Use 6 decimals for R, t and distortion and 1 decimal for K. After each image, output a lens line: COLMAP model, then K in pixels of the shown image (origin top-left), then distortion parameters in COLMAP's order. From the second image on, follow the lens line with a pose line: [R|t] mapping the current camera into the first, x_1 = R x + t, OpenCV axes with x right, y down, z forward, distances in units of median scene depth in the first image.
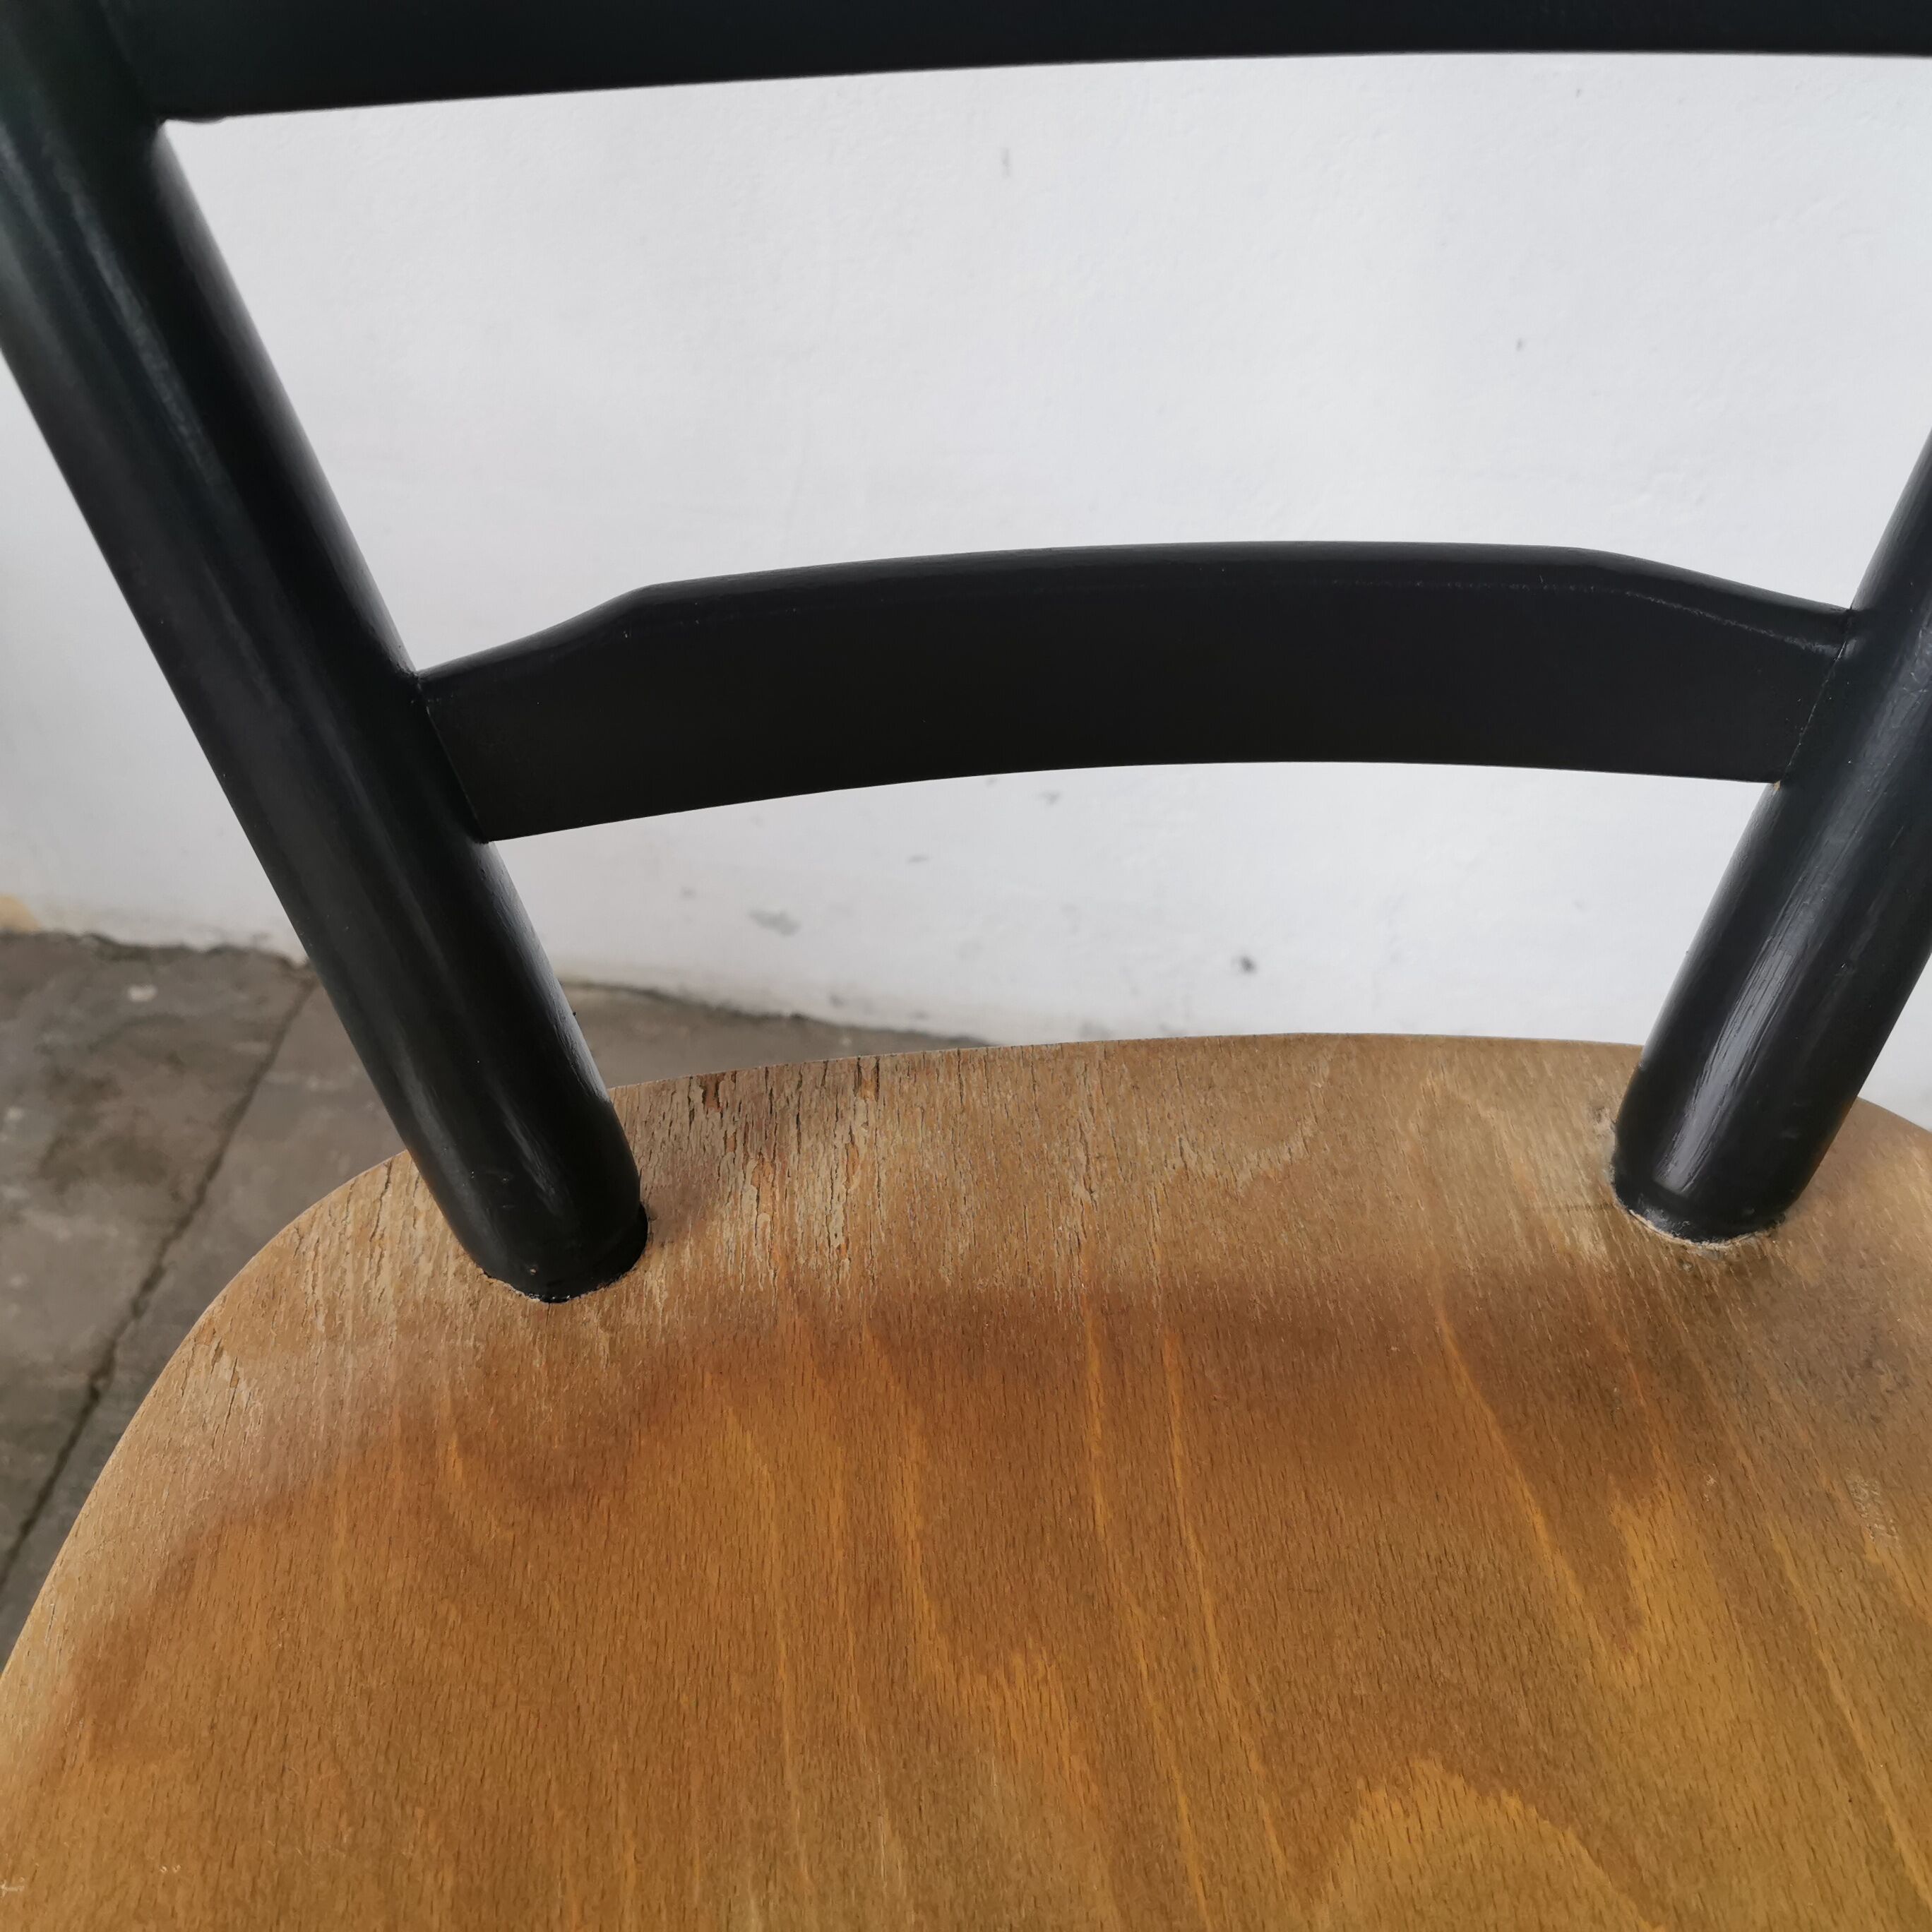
lens RADIAL K [[2003.3, 0, 955.4], [0, 2003.3, 979.4], [0, 0, 1]] dist [0.030191, 0.000000]
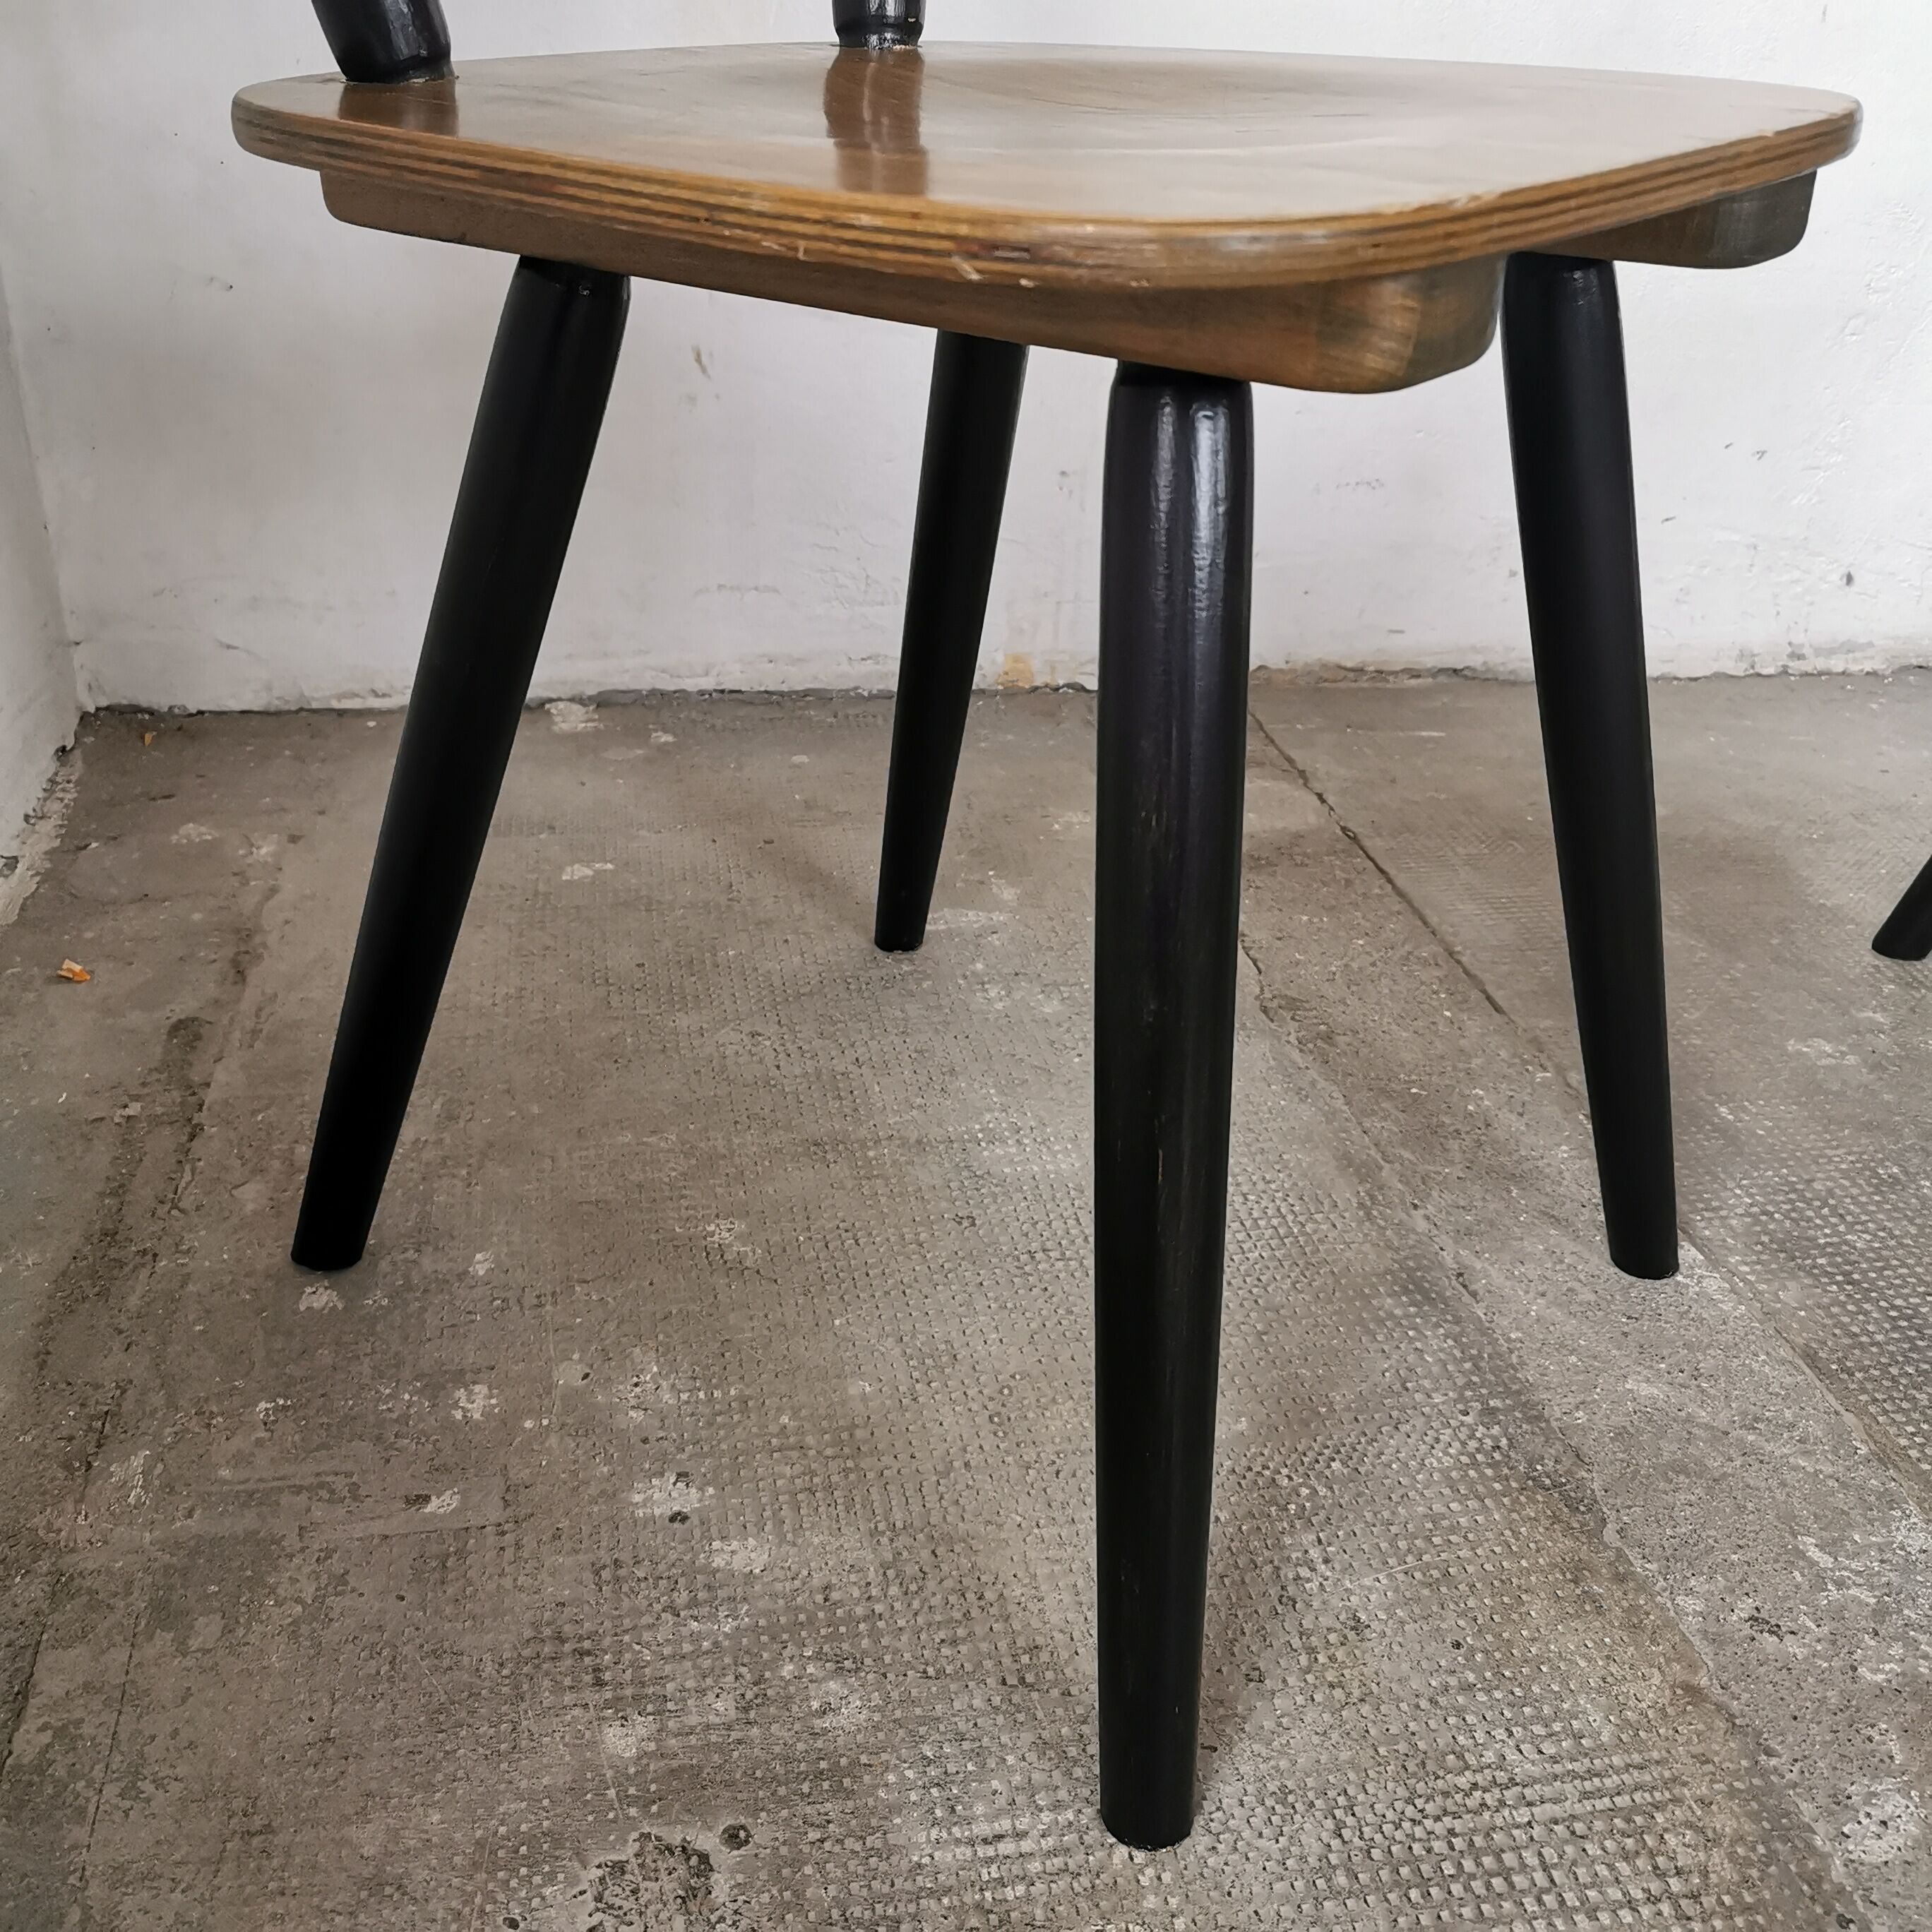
lens RADIAL K [[2003.3, 0, 972.4], [0, 2003.3, 970.5], [0, 0, 1]] dist [0.030191, 0.000000]
pose [[0.944464, -0.121570, 0.305301, -2.440798], [0.207771, 0.940701, -0.268165, 1.341657], [-0.254596, 0.316705, 0.913717, -0.427288]]
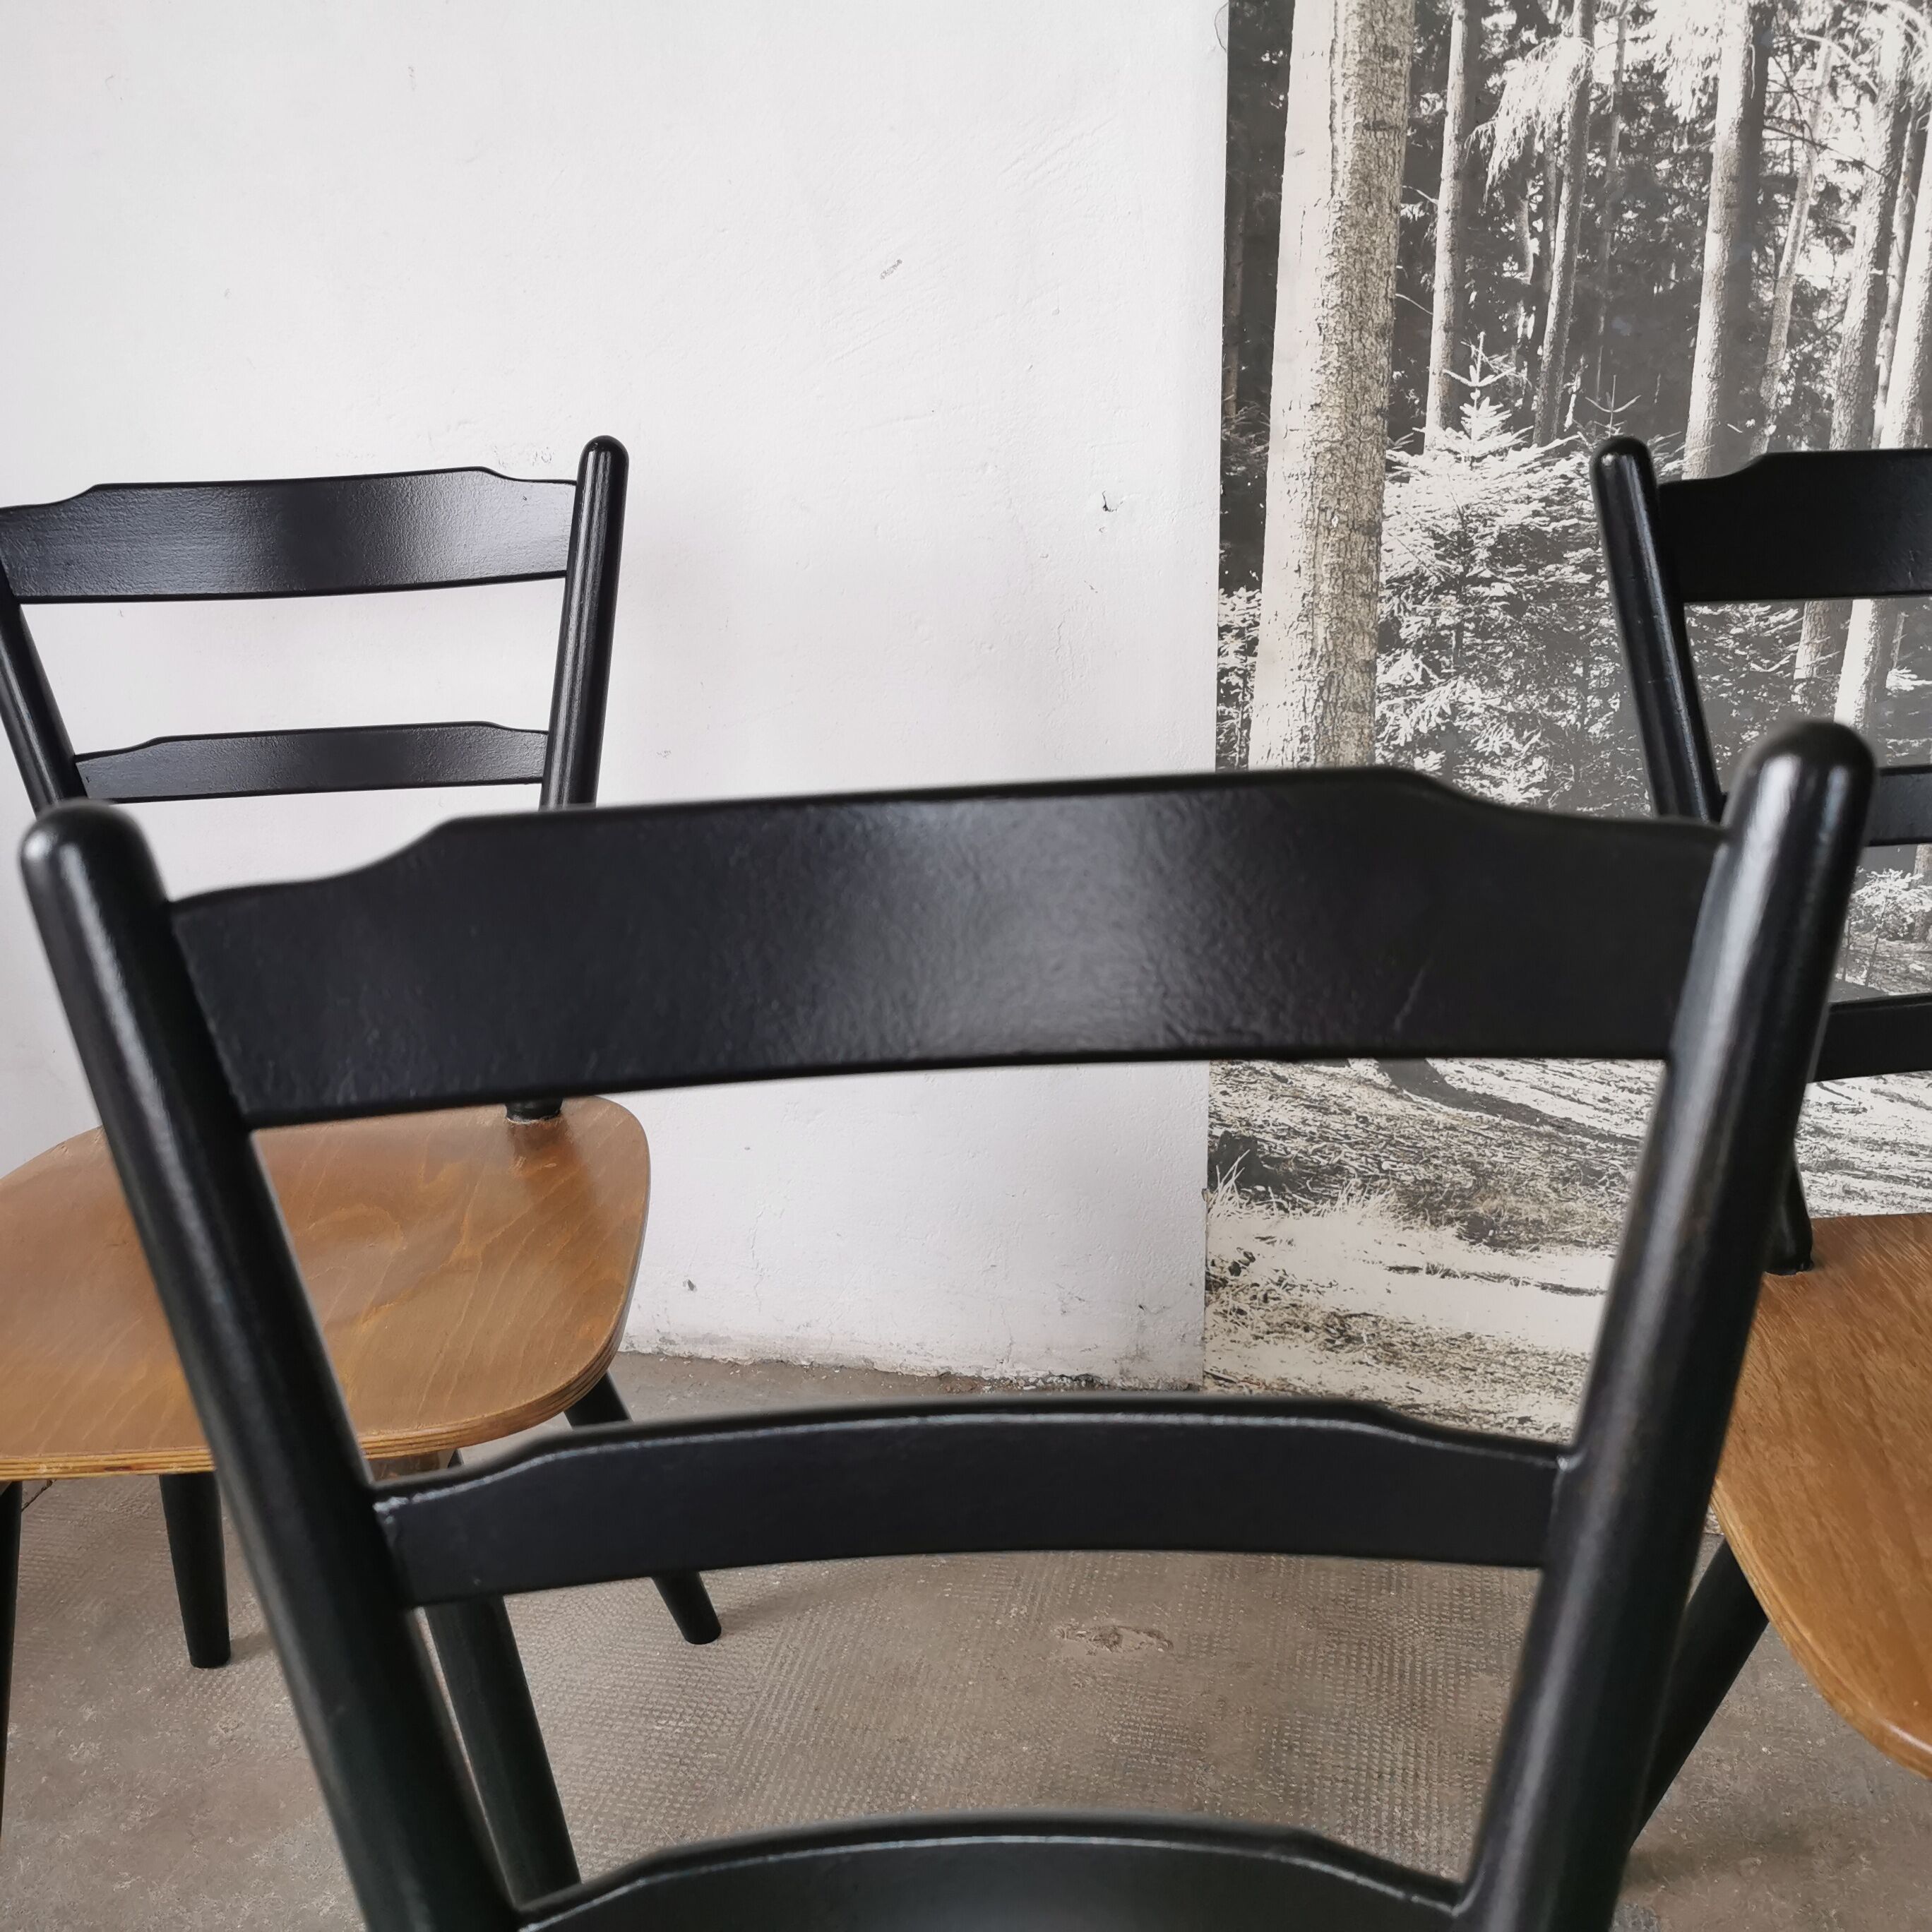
lens RADIAL K [[2003.3, 0, 962.5], [0, 2003.3, 961.5], [0, 0, 1]] dist [0.030191, 0.000000]
pose [[0.997200, -0.017321, -0.072747, 1.286277], [-0.015246, 0.905281, -0.424539, 1.219782], [0.073209, 0.424460, 0.902482, -1.934106]]
